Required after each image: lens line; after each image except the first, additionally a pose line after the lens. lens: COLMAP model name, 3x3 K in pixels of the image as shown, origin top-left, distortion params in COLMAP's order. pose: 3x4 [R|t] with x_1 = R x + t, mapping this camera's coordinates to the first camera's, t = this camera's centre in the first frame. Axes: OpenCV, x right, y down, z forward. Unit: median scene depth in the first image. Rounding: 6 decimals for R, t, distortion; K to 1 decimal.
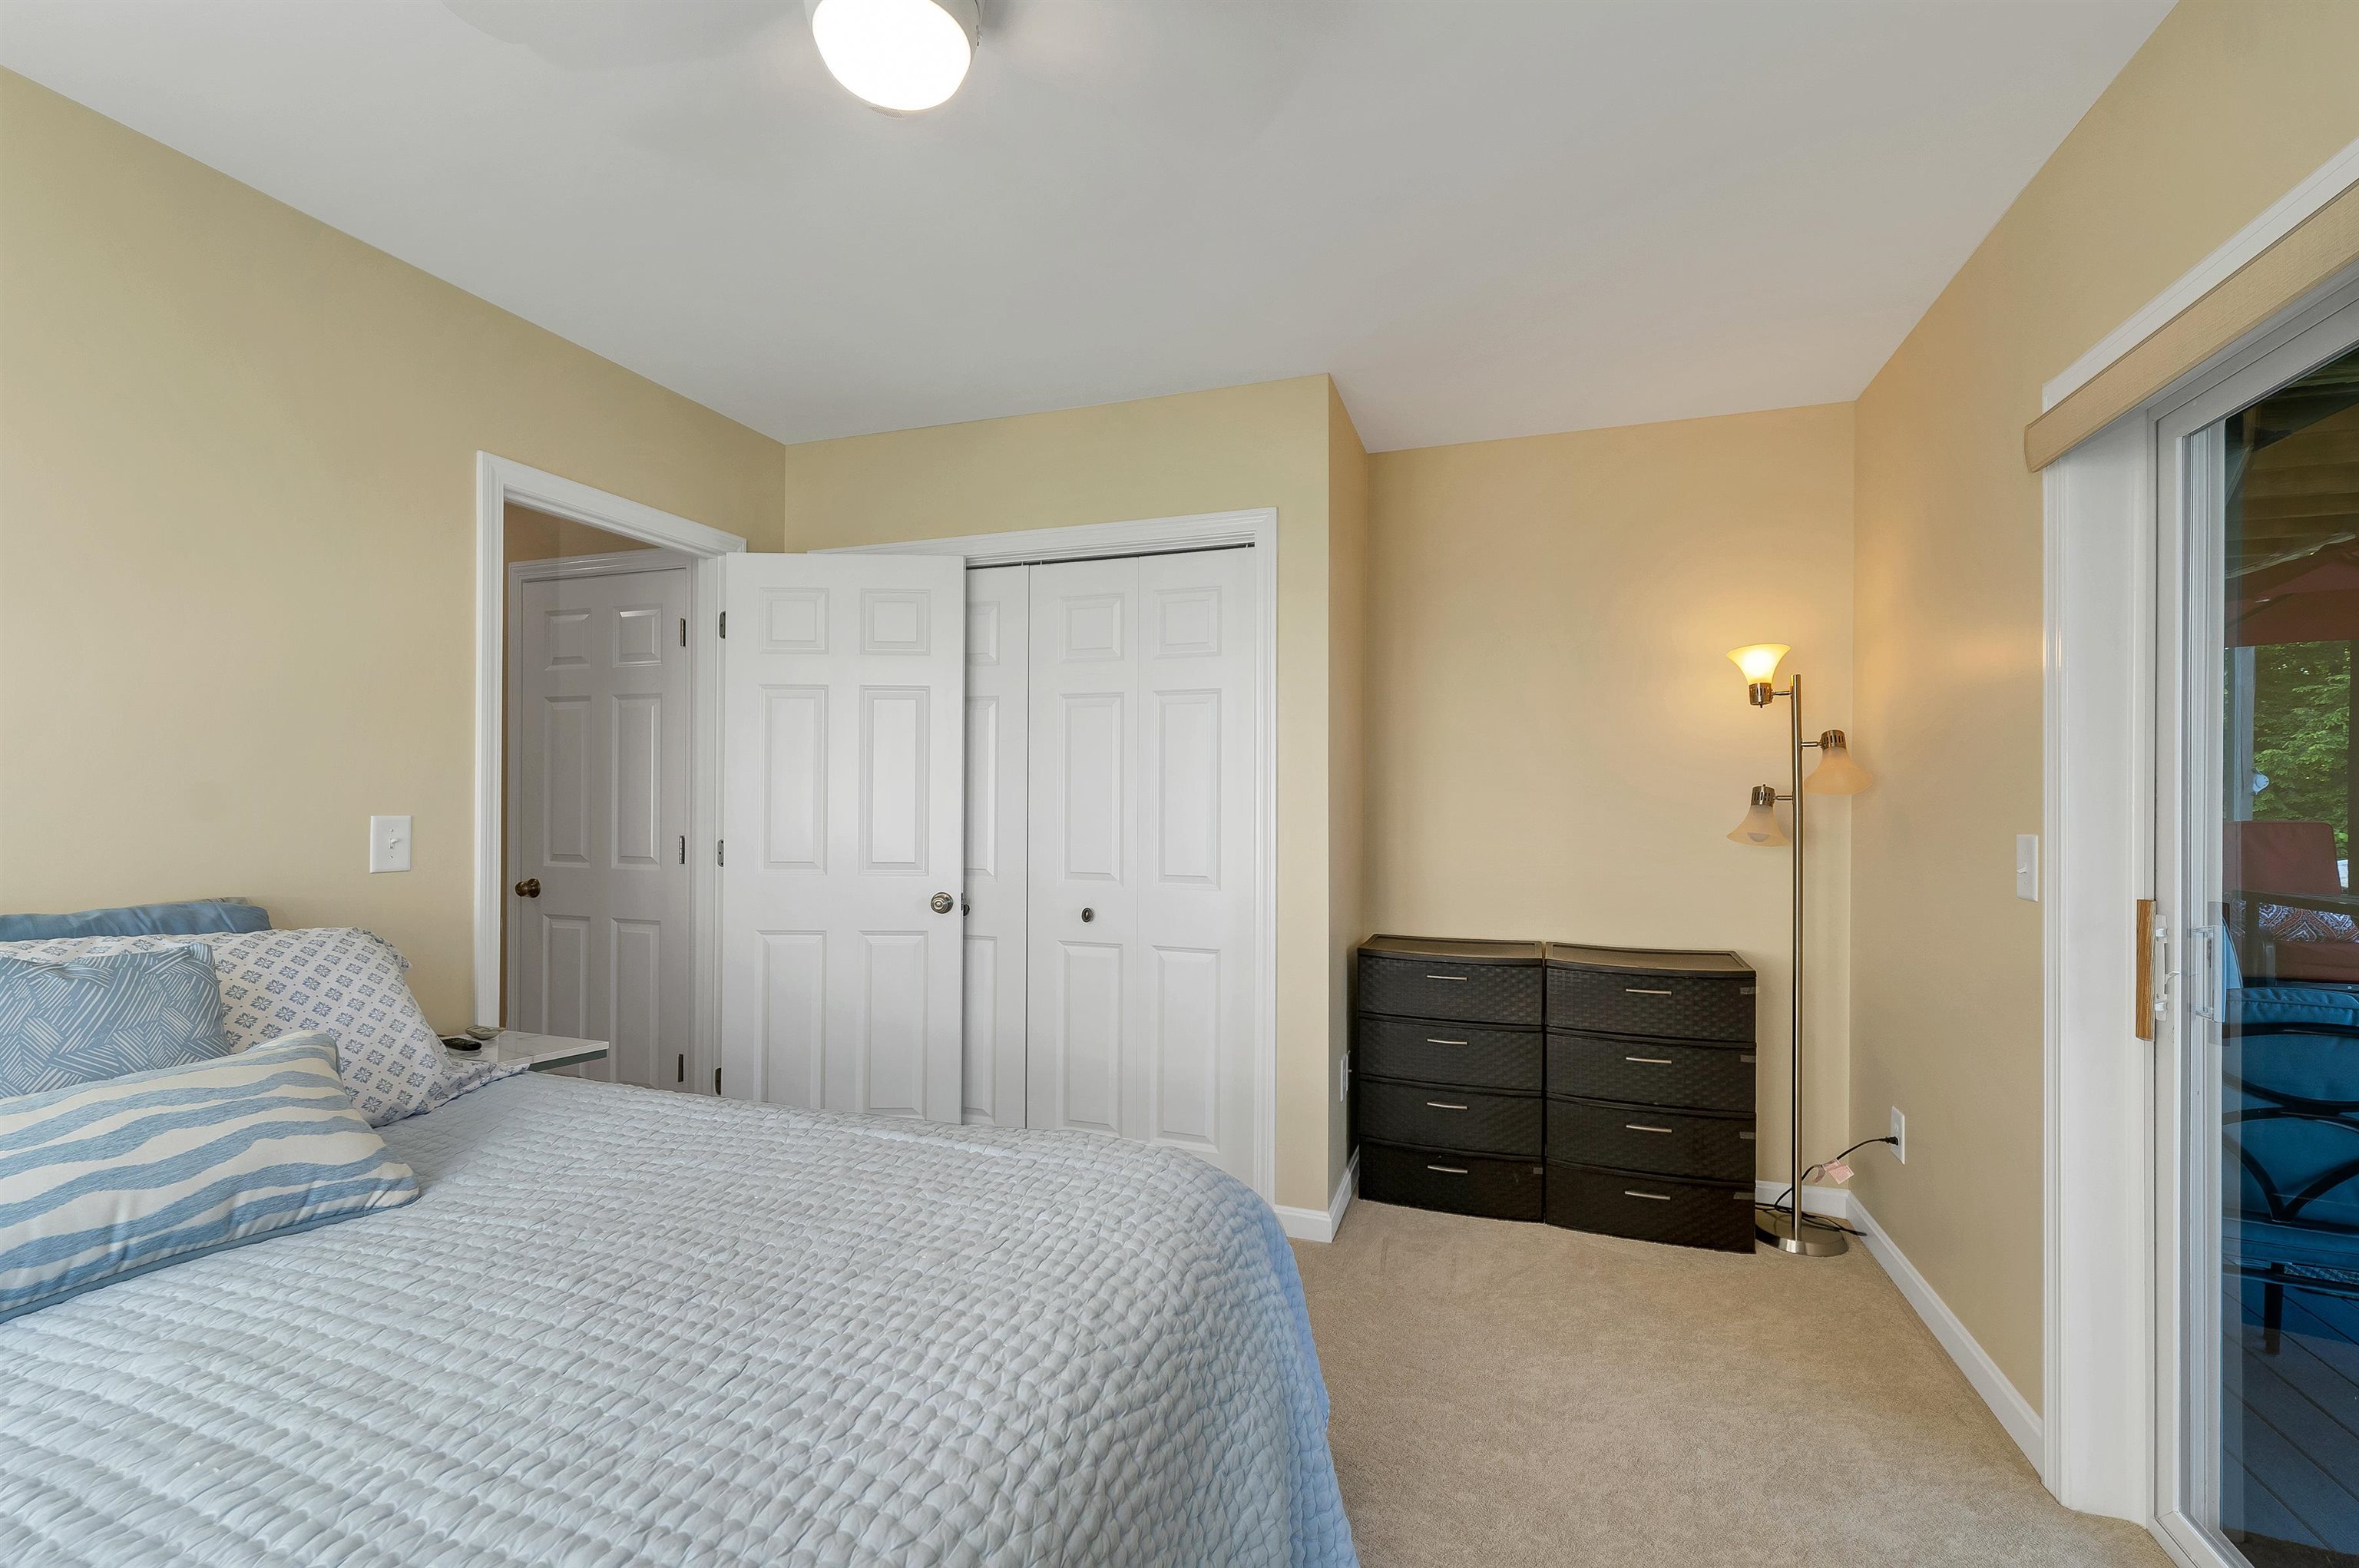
lens RADIAL K [[1003.1, 0, 1171.8], [0, 1003.1, 789.1], [0, 0, 1]] dist [-0.001541, -0.000143]
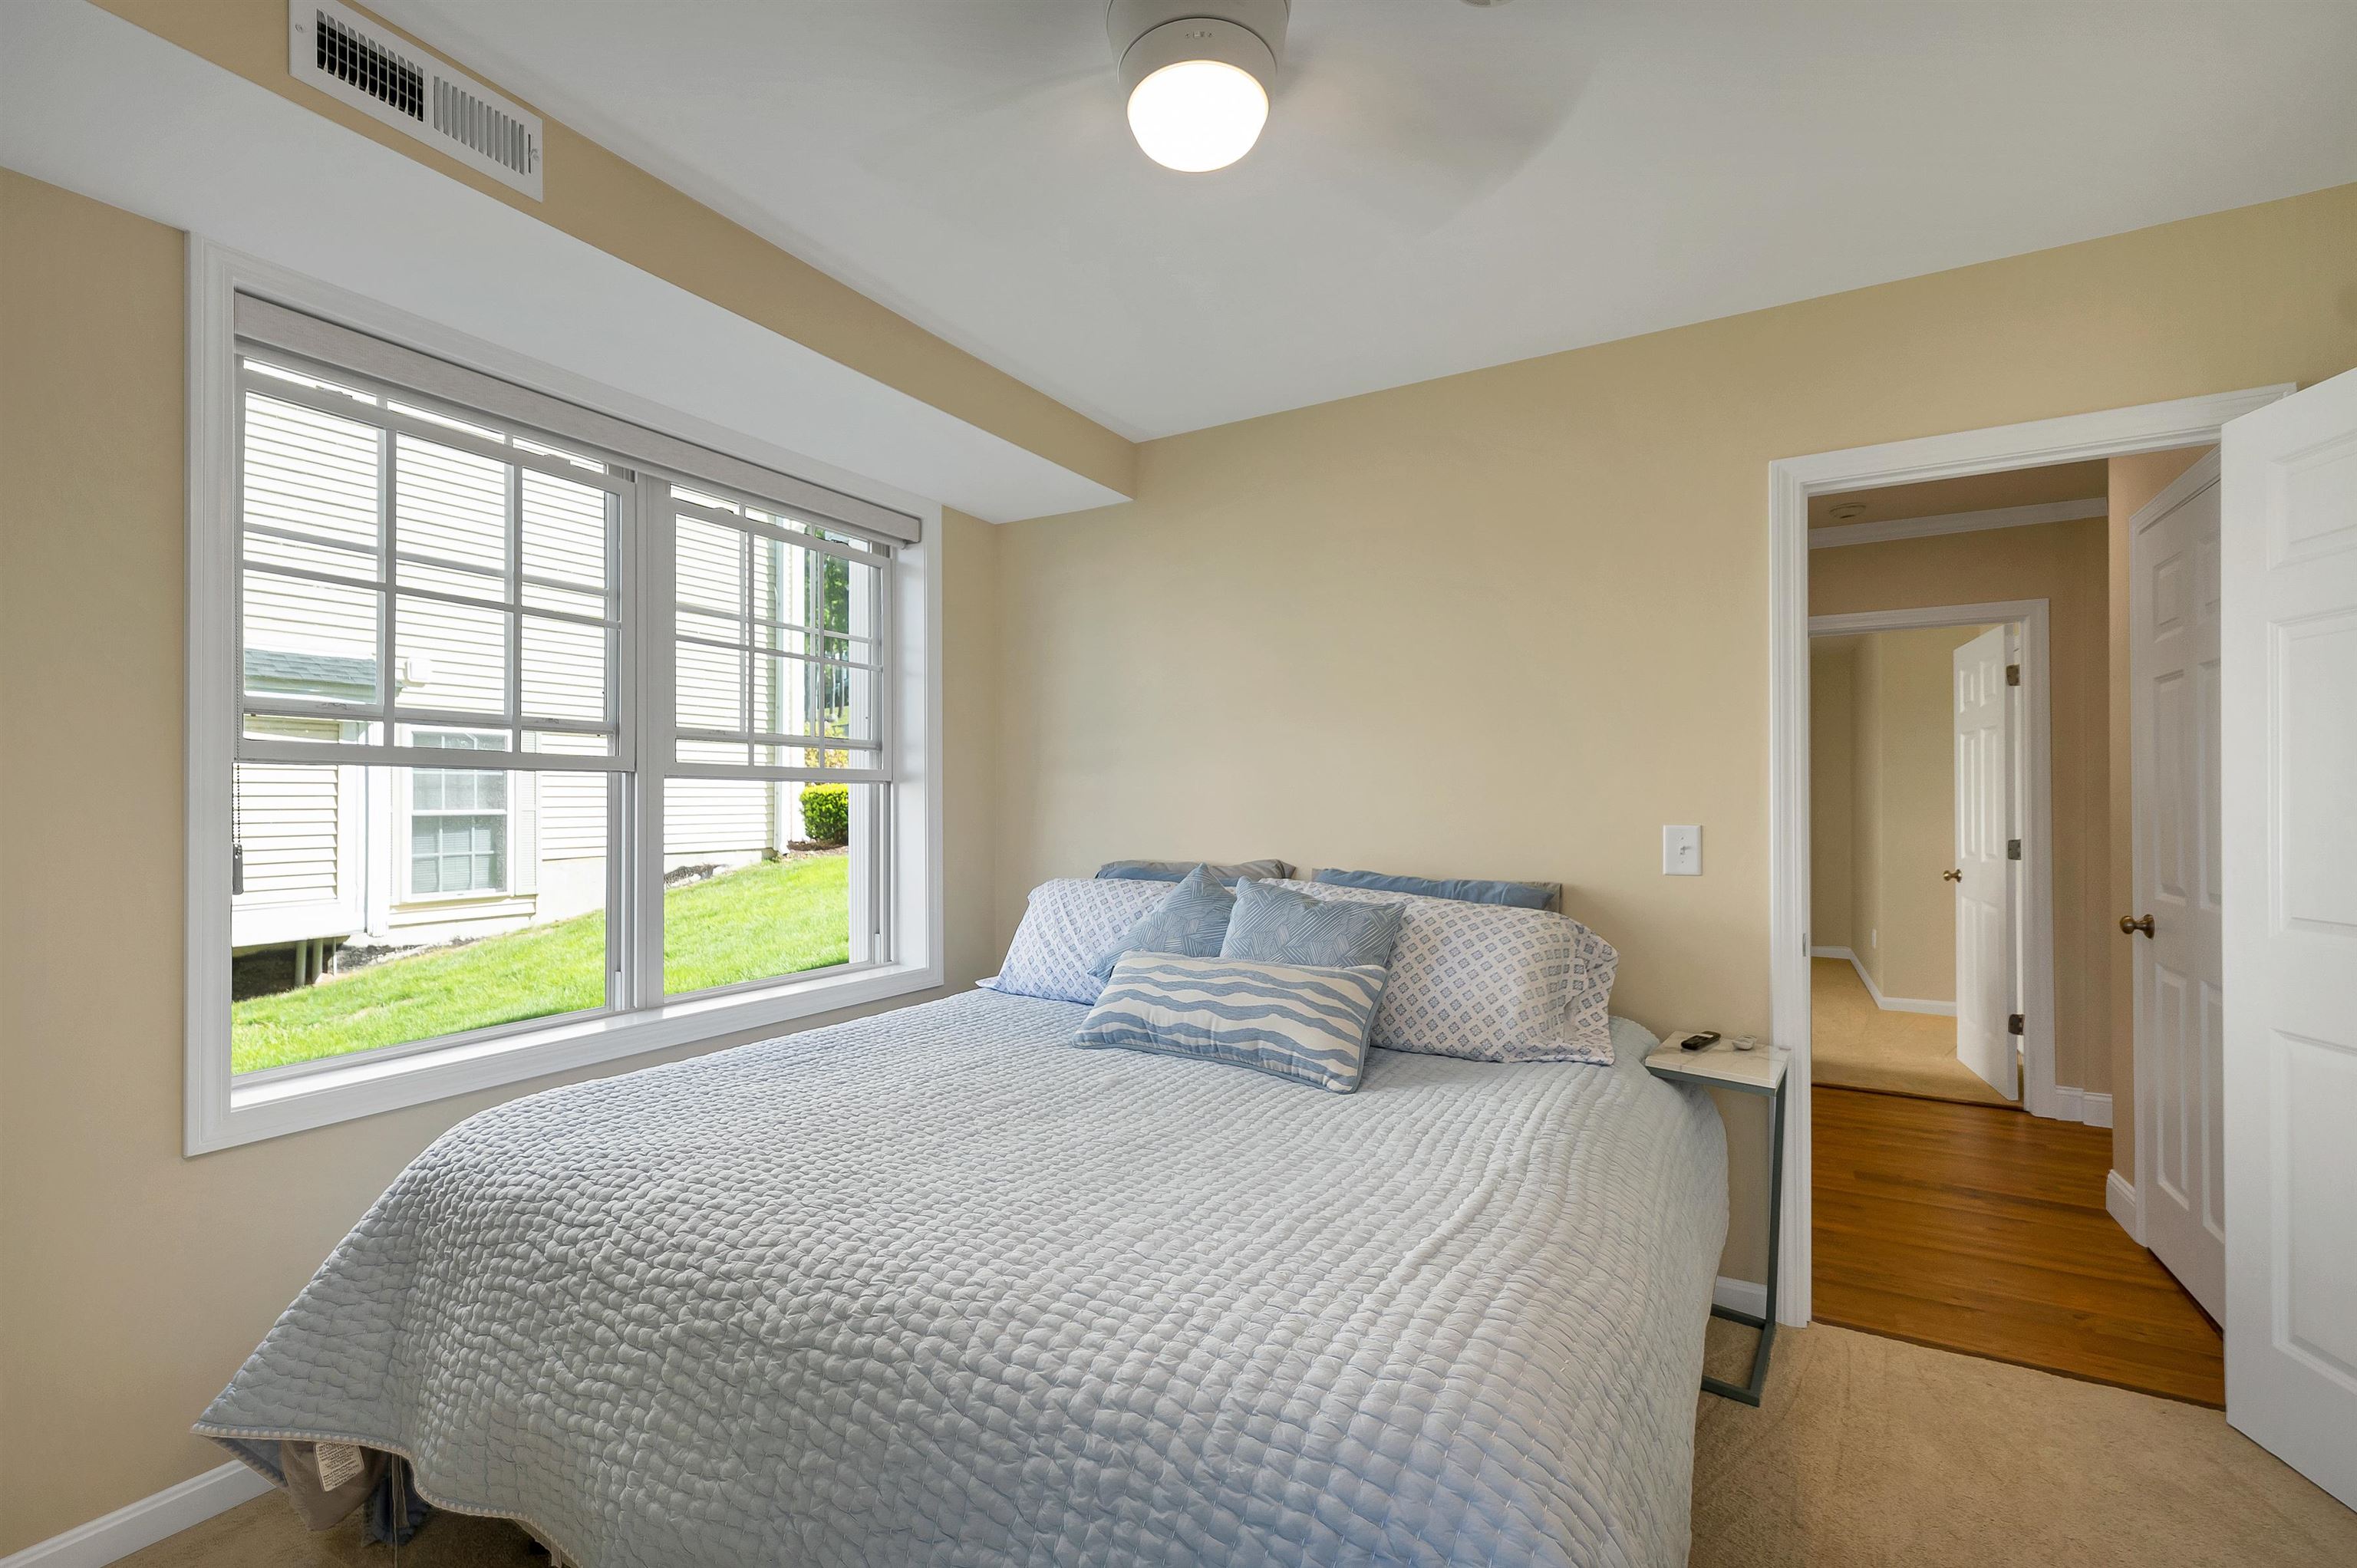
lens RADIAL K [[1002.2, 0, 1165.6], [0, 1002.2, 802.4], [0, 0, 1]] dist [-0.001541, -0.000143]
pose [[-0.179624, -0.006079, -0.983717, 0.730359], [0.005974, 0.999956, -0.007270, 0.010398], [0.983717, -0.007183, -0.179580, 1.085979]]
